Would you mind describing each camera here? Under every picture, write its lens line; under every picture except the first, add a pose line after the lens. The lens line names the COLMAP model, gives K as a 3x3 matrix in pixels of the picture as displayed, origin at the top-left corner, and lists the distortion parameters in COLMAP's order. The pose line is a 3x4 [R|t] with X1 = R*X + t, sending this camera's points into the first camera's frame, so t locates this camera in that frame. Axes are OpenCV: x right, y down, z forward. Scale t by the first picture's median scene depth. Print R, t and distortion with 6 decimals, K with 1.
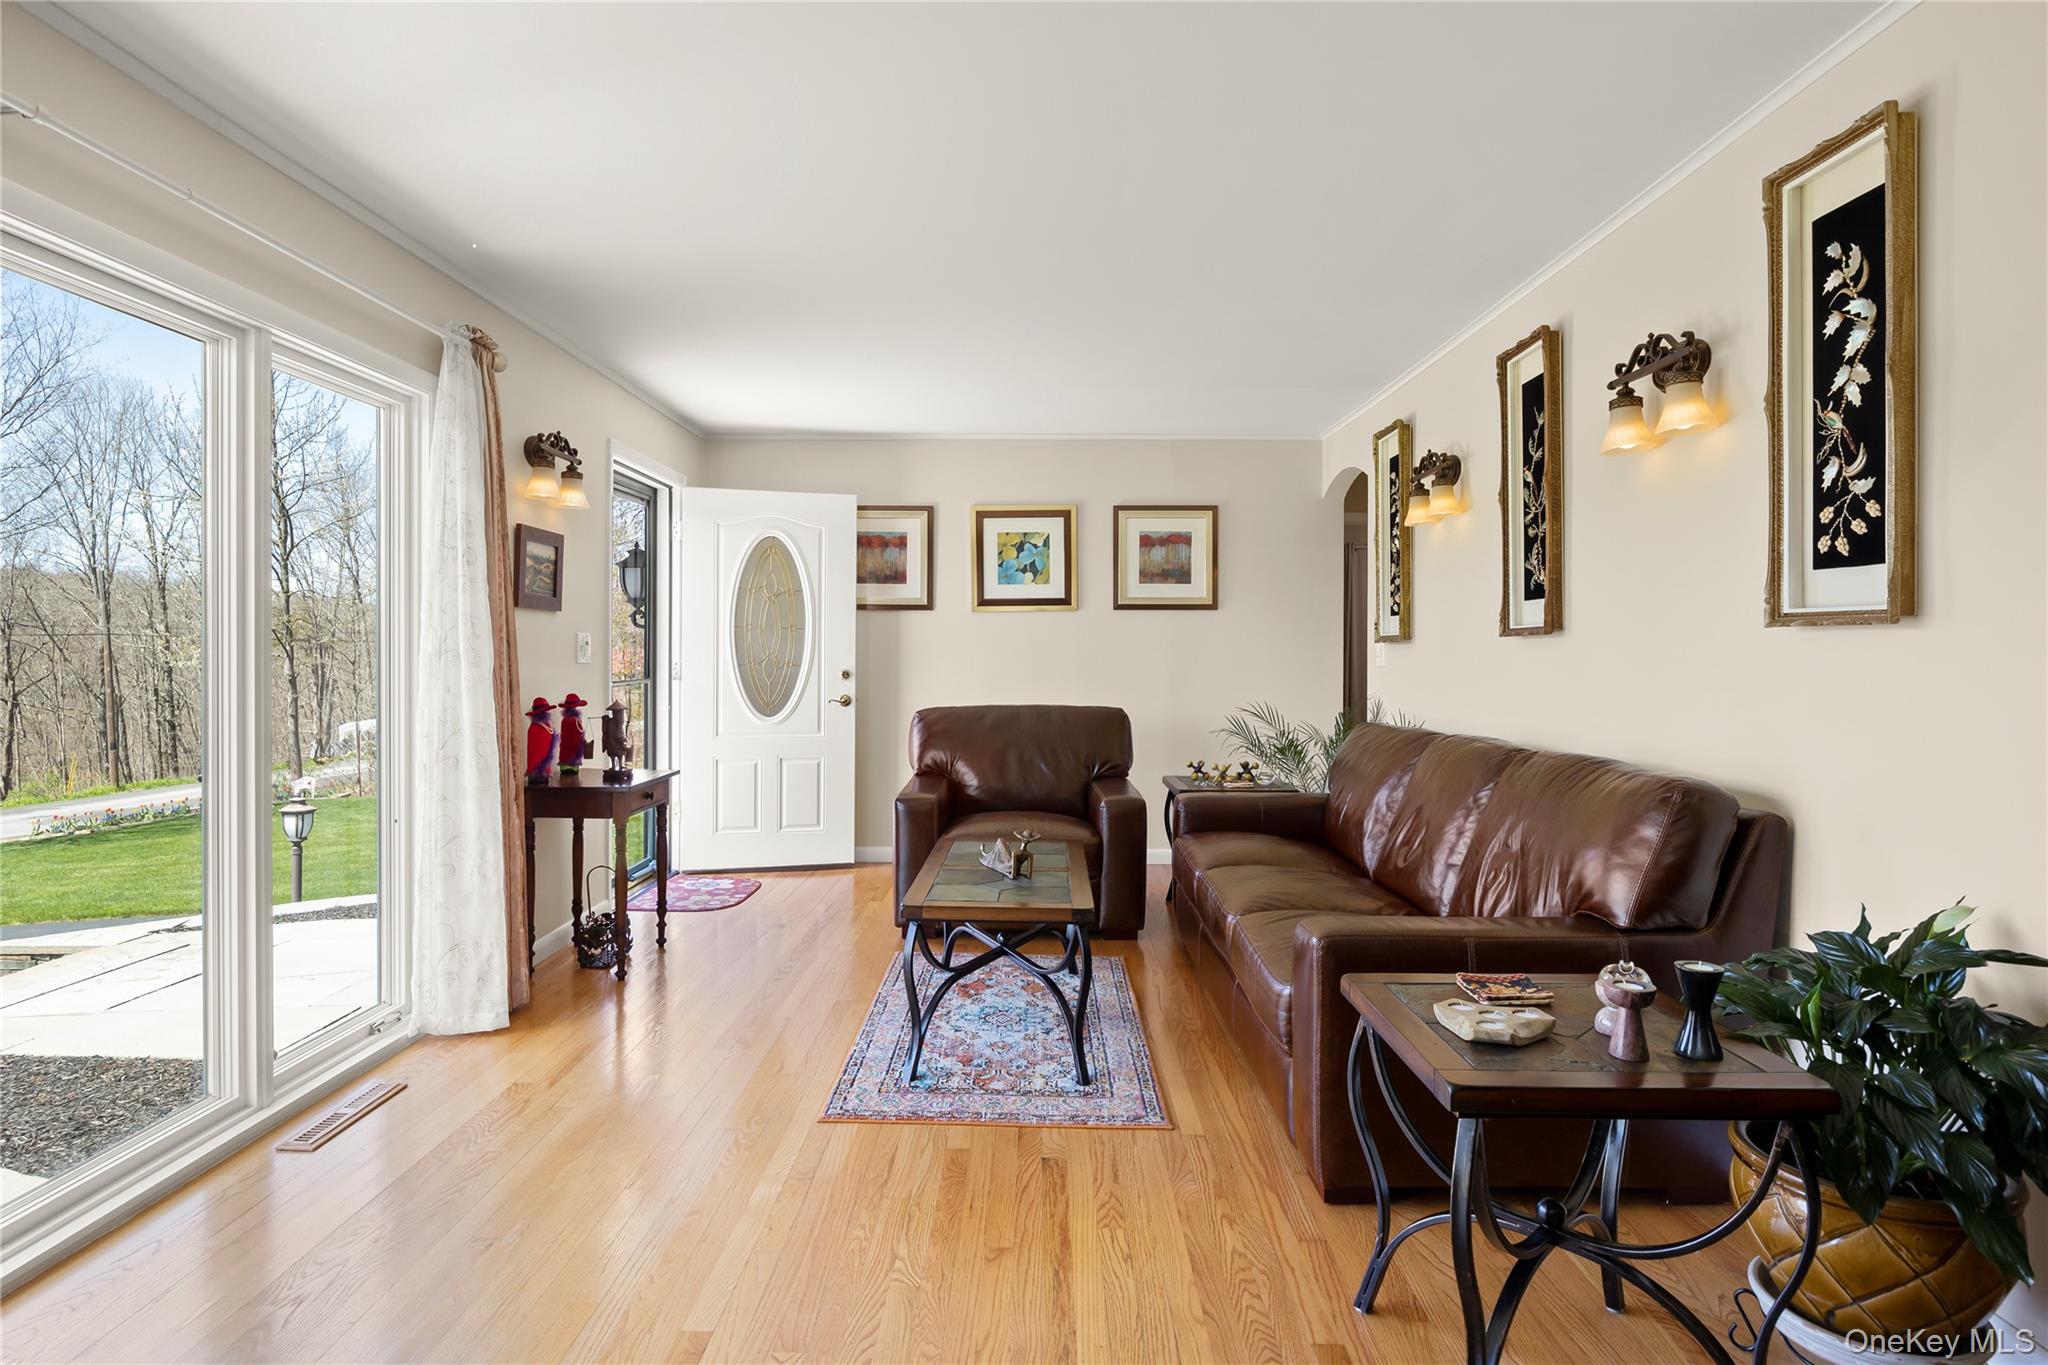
lens RADIAL K [[1135.8, 0, 1020.5], [0, 1135.8, 655.5], [0, 0, 1]] dist [-0.000424, 0.000321]
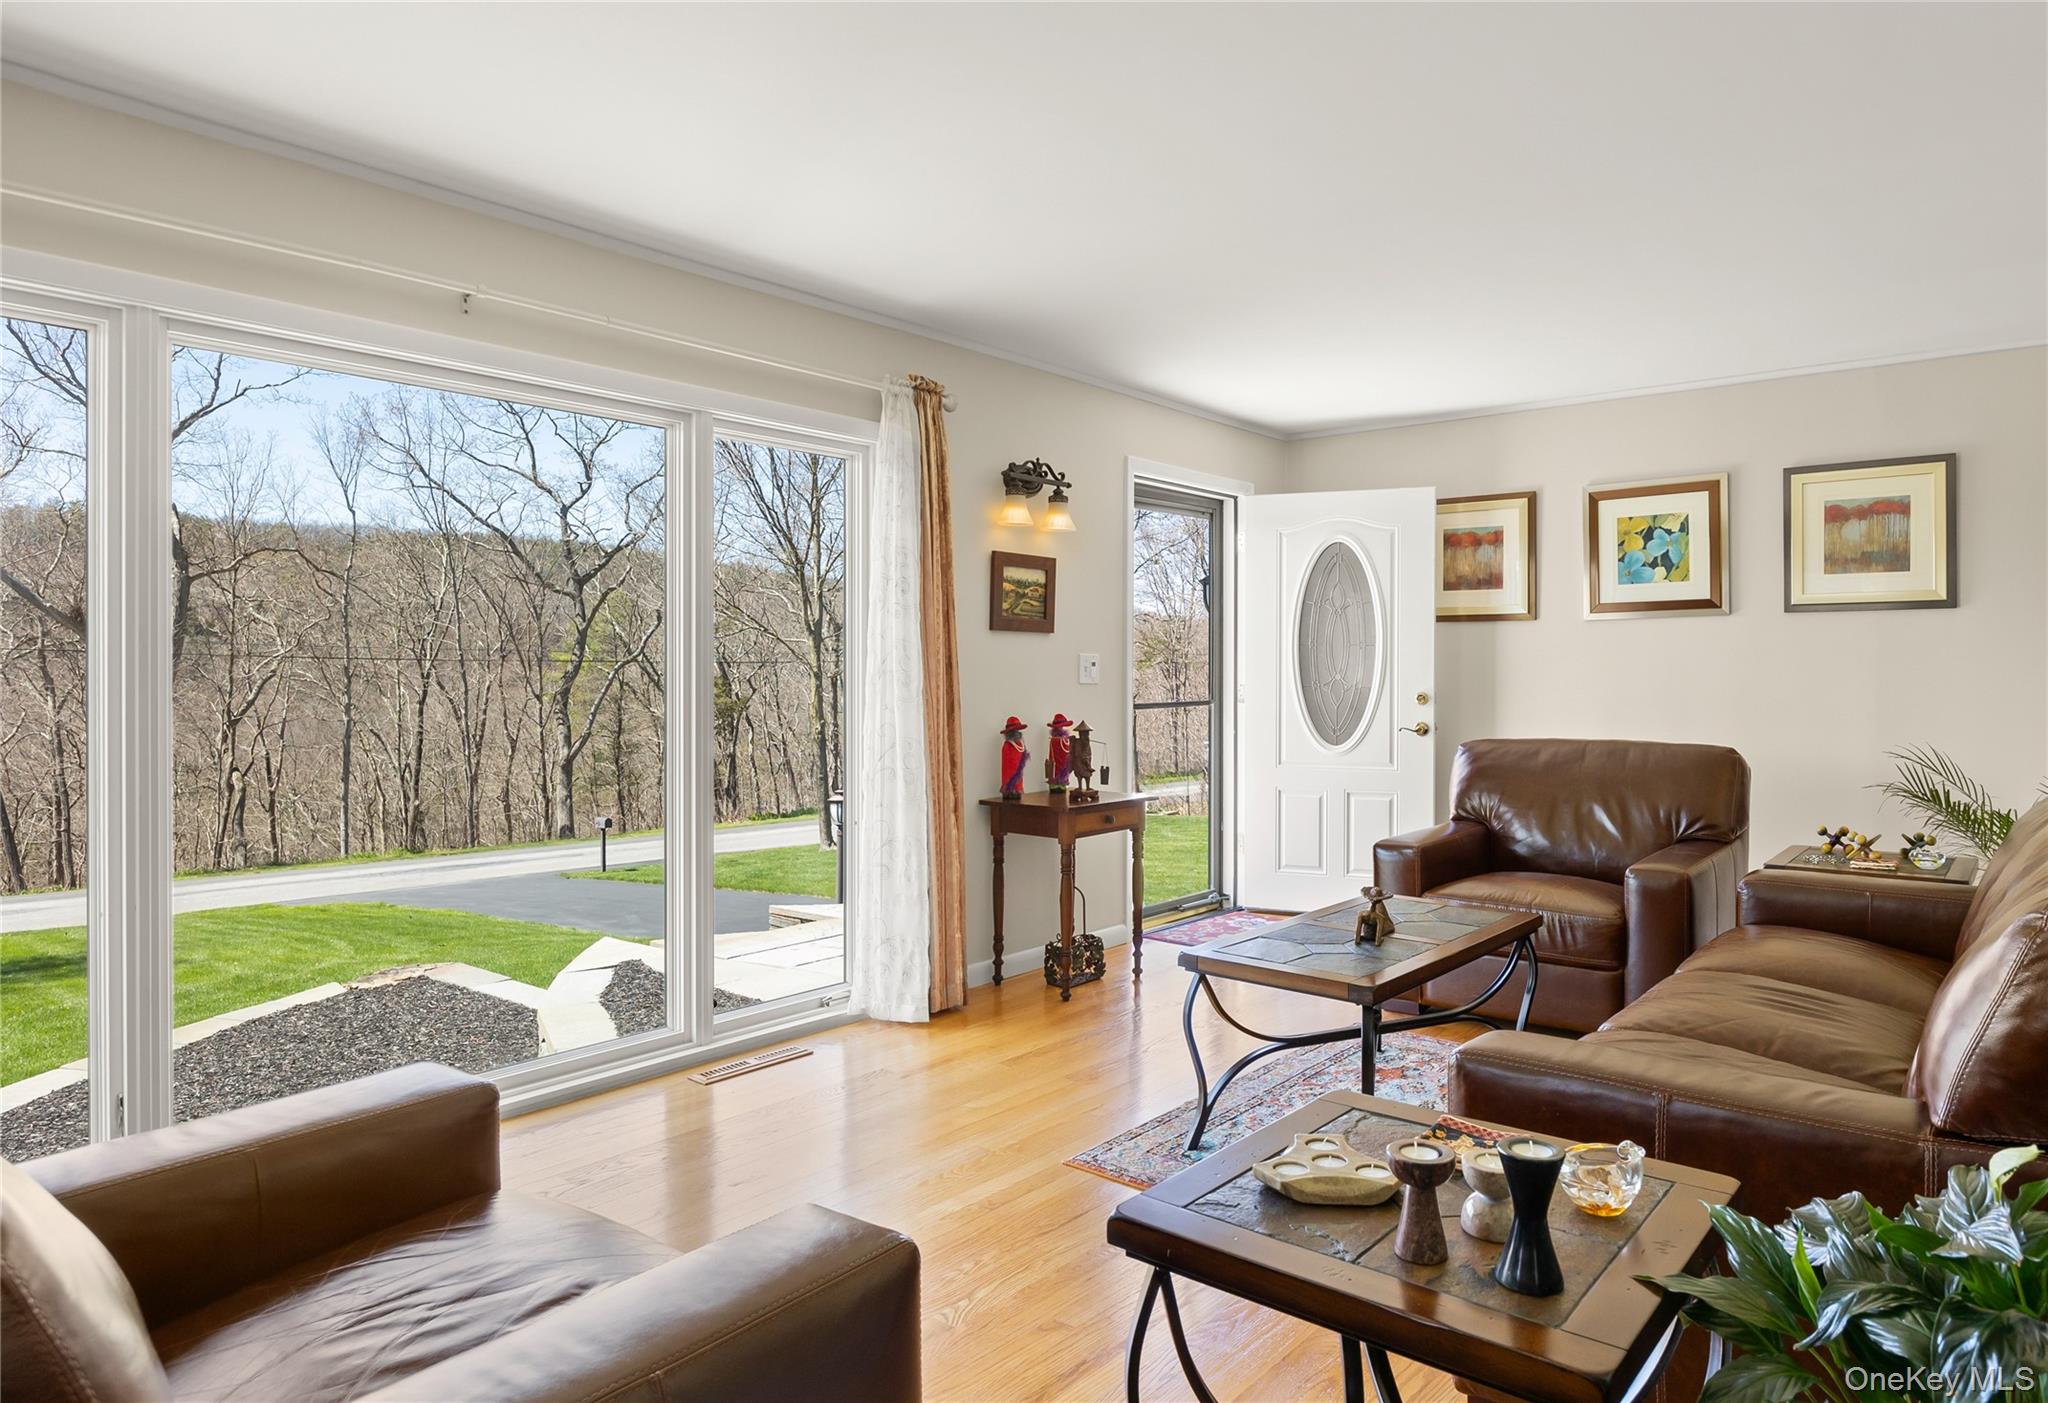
lens RADIAL K [[1286.7, 0, 1028.6], [0, 1286.7, 665.5], [0, 0, 1]] dist [0.000290, 0.000506]
pose [[0.779205, -0.005943, -0.626741, 0.223467], [0.000635, 0.999962, -0.008691, 0.000264], [0.626769, 0.006374, 0.779179, 0.063053]]
